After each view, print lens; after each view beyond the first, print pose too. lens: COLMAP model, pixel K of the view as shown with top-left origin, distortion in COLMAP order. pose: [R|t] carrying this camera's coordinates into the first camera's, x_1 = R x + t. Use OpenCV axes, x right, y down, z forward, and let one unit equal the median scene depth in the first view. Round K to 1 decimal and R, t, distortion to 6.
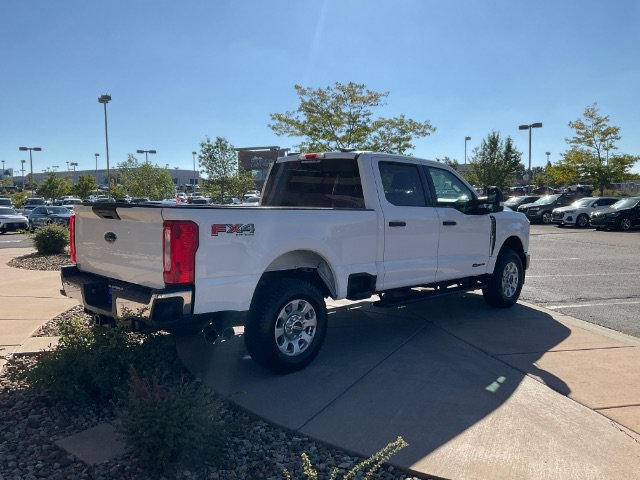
lens RADIAL K [[533.2, 0, 317.6], [0, 533.2, 240.4], [0, 0, 1]] dist [0.084586, -0.187608]
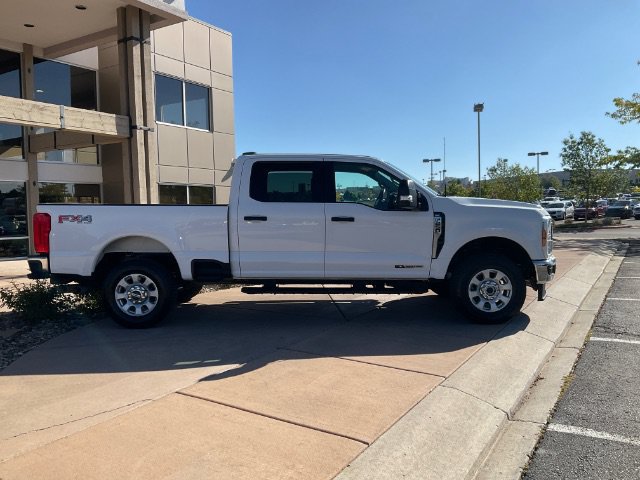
lens RADIAL K [[533.9, 0, 317.6], [0, 533.9, 237.2], [0, 0, 1]] dist [0.101854, -0.185770]
pose [[0.699688, 0.026626, -0.713952, 0.164512], [-0.037288, 0.999304, 0.000725, 0.000392], [0.713474, 0.026115, 0.700194, 0.051819]]
